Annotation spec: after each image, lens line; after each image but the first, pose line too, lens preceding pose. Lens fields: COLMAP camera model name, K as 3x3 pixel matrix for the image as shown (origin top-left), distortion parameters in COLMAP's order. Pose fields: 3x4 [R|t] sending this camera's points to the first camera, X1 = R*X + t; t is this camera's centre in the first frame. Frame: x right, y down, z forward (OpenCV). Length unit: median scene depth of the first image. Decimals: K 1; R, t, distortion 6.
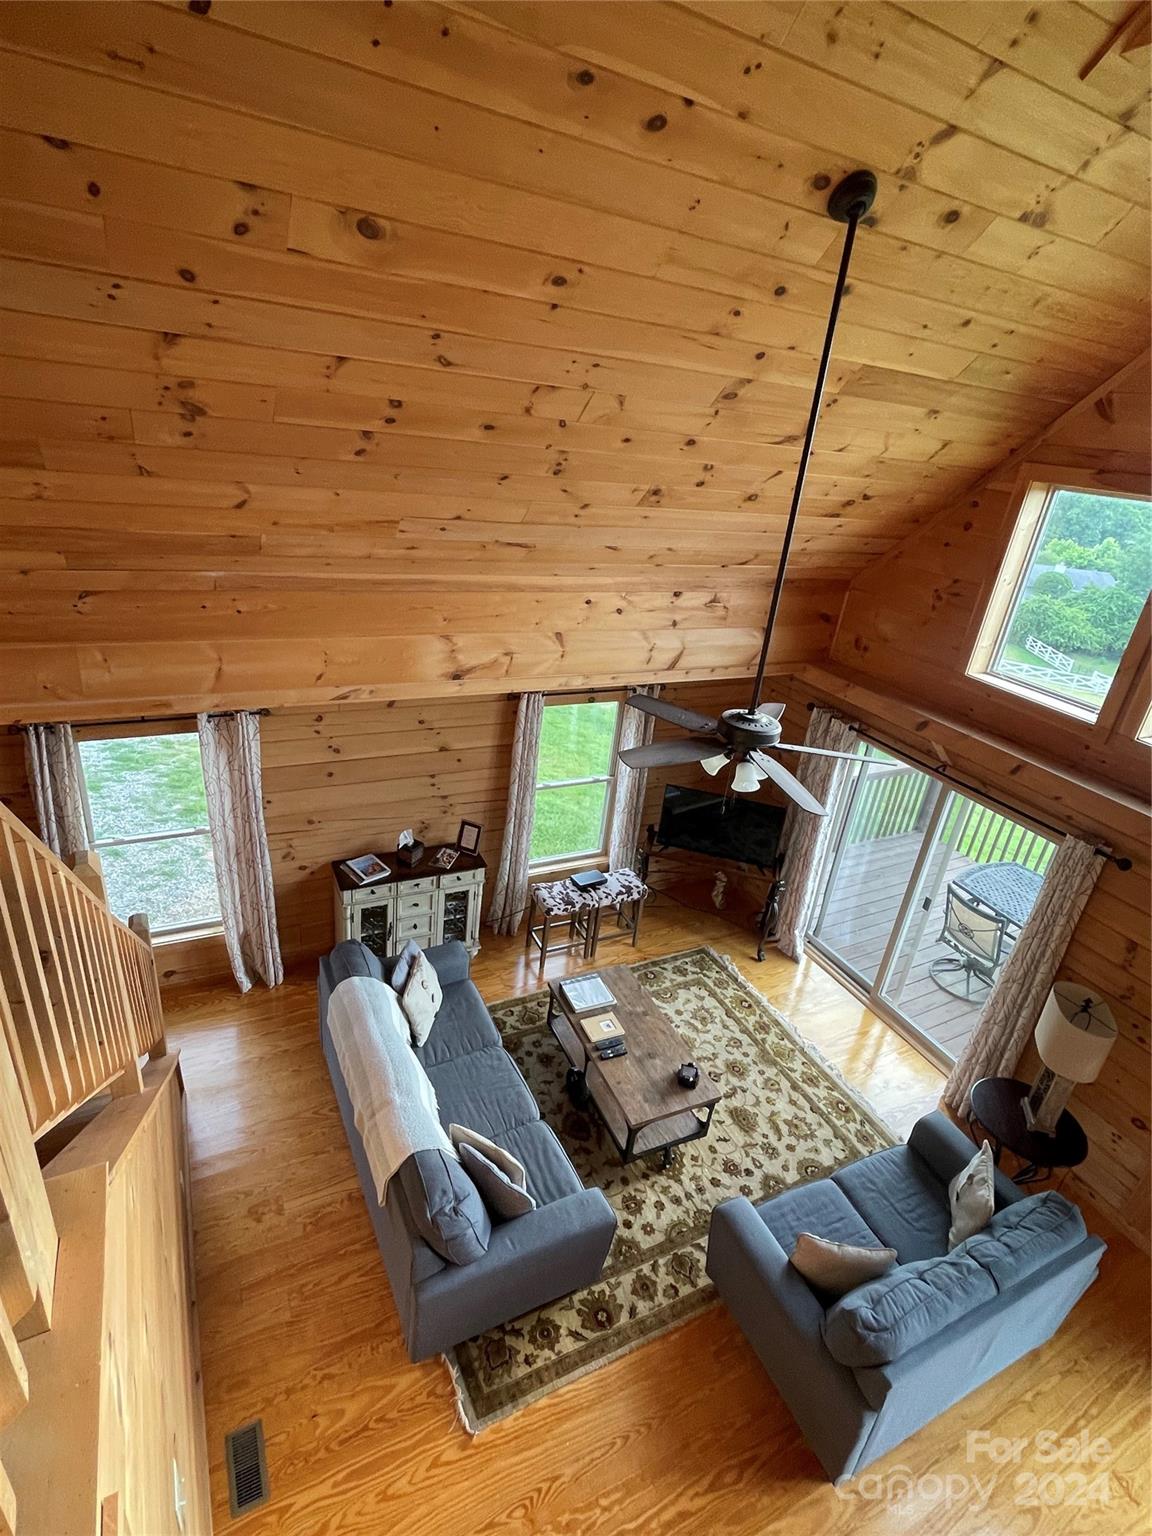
lens RADIAL K [[761.6, 0, 579.3], [0, 761.6, 766.4], [0, 0, 1]] dist [0.000458, 0.000531]
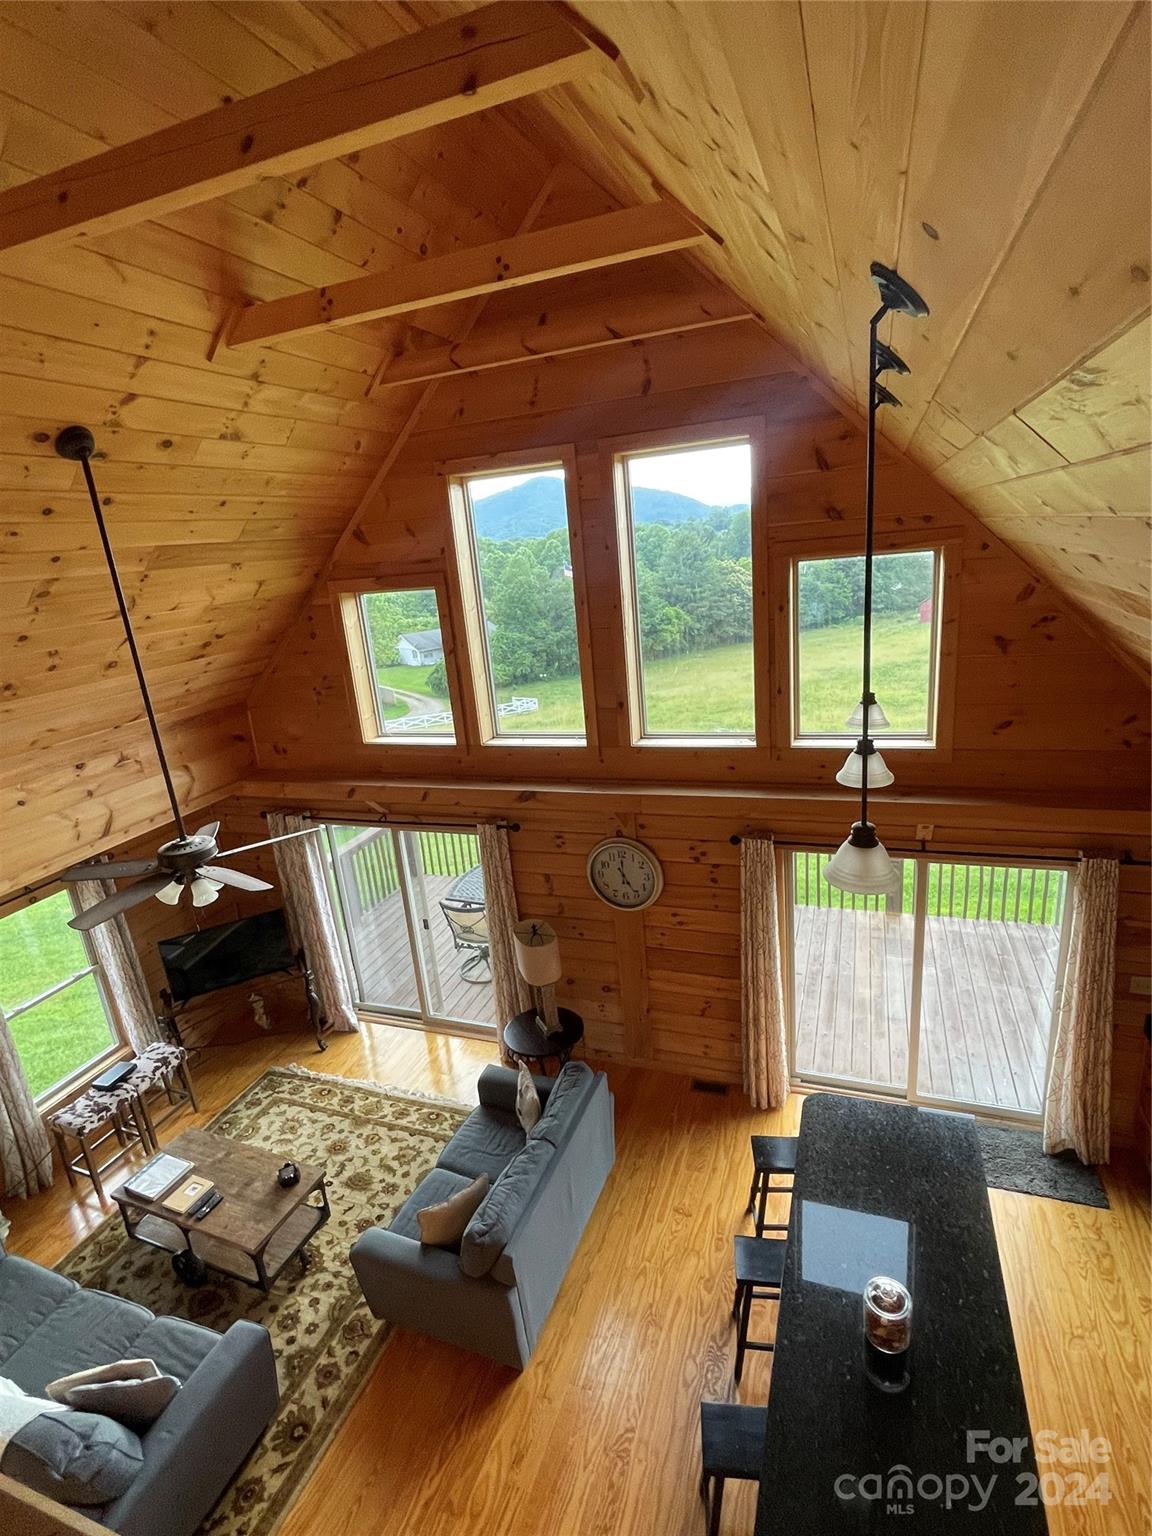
lens RADIAL K [[763.7, 0, 579.2], [0, 763.7, 765.1], [0, 0, 1]] dist [-0.015962, 0.012238]
pose [[0.725493, -0.354514, 0.589898, 0.014188], [0.430223, 0.902624, 0.013339, 0.048119], [-0.537185, 0.244110, 0.807368, -0.189787]]
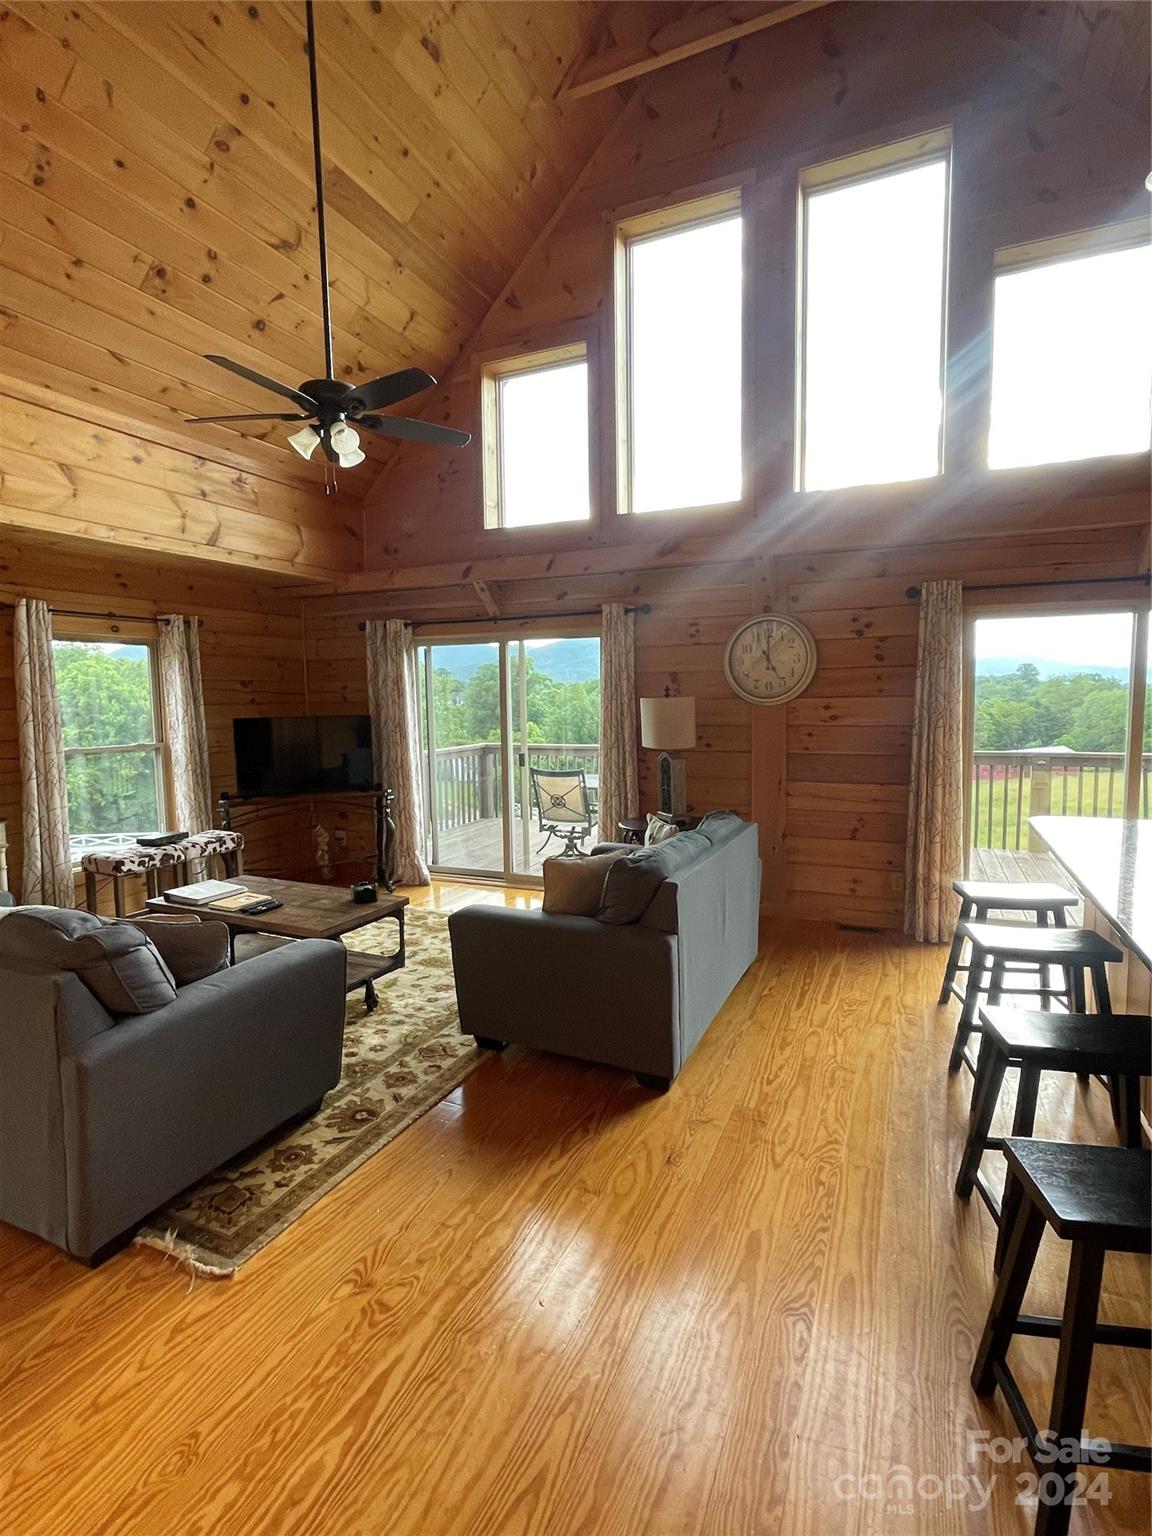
lens RADIAL K [[761.6, 0, 579.3], [0, 761.6, 766.4], [0, 0, 1]] dist [0.000458, 0.000531]
pose [[0.777742, -0.177541, 0.602990, -0.147771], [0.349089, 0.919747, -0.179453, 0.474482], [-0.522738, 0.350065, 0.777303, 0.148936]]
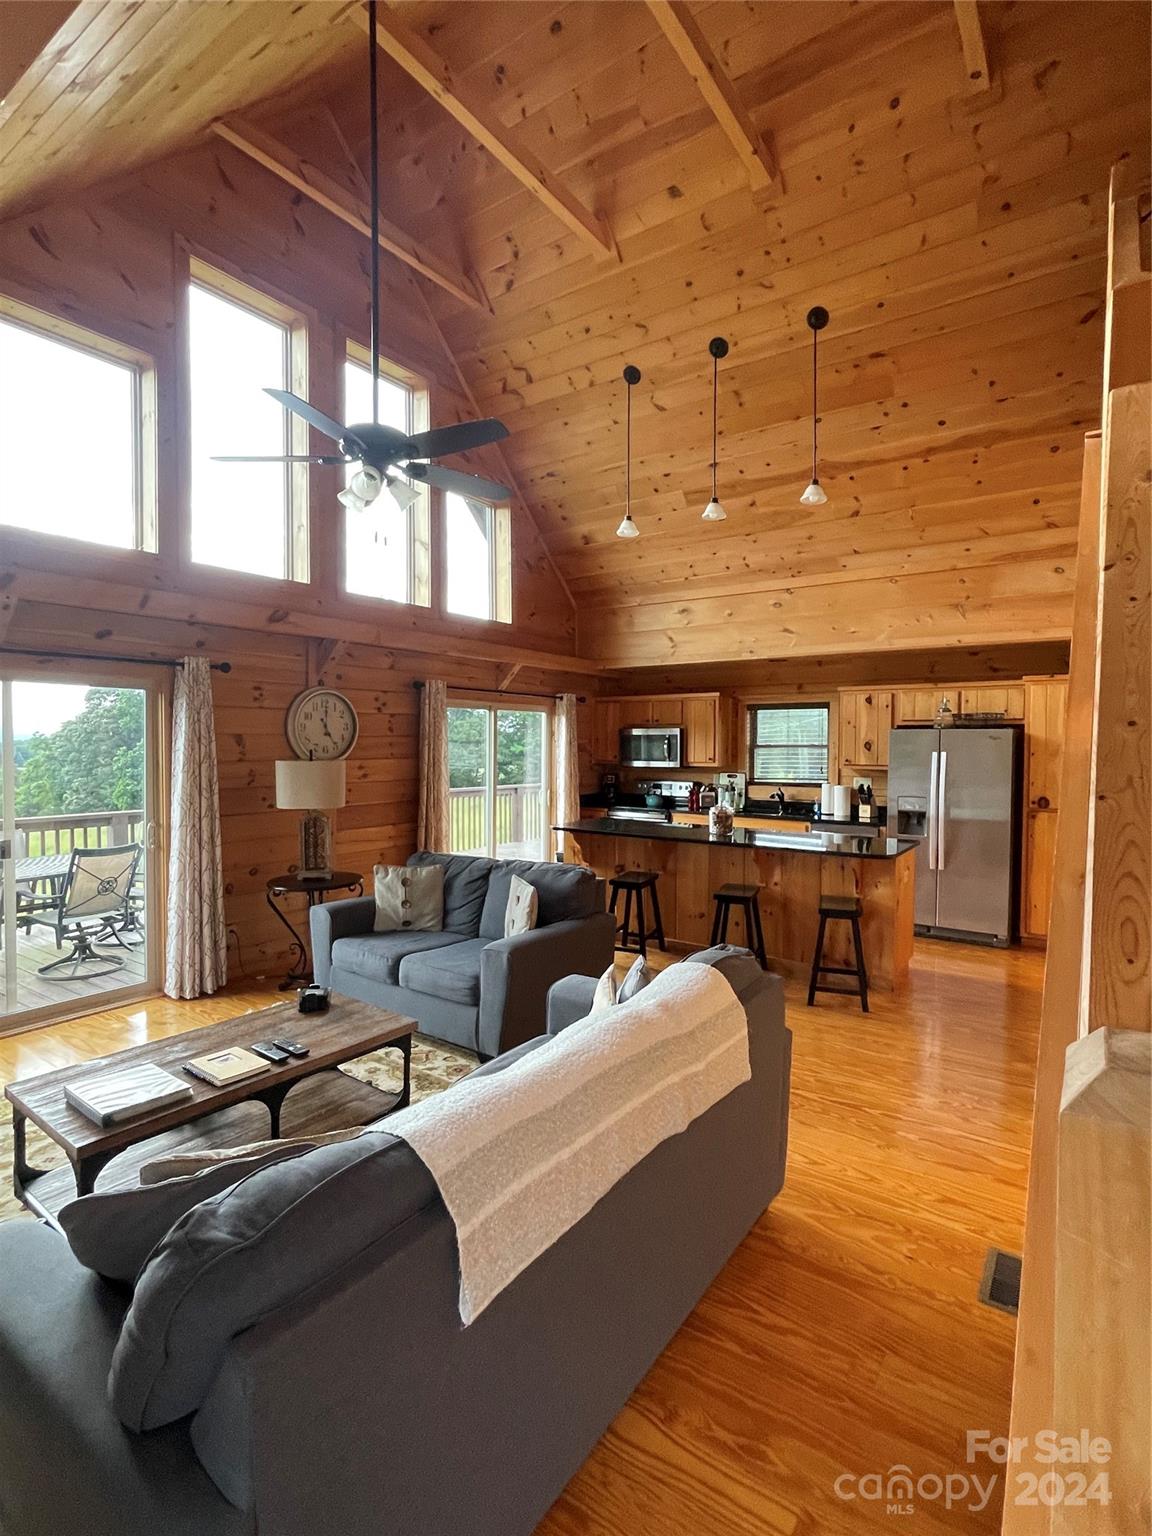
lens RADIAL K [[763.7, 0, 579.2], [0, 763.7, 765.1], [0, 0, 1]] dist [-0.015962, 0.012238]
pose [[-0.453292, -0.140712, 0.880185, -0.526392], [0.317481, 0.897216, 0.306936, 0.062718], [-0.832906, 0.418574, -0.362028, 0.888798]]
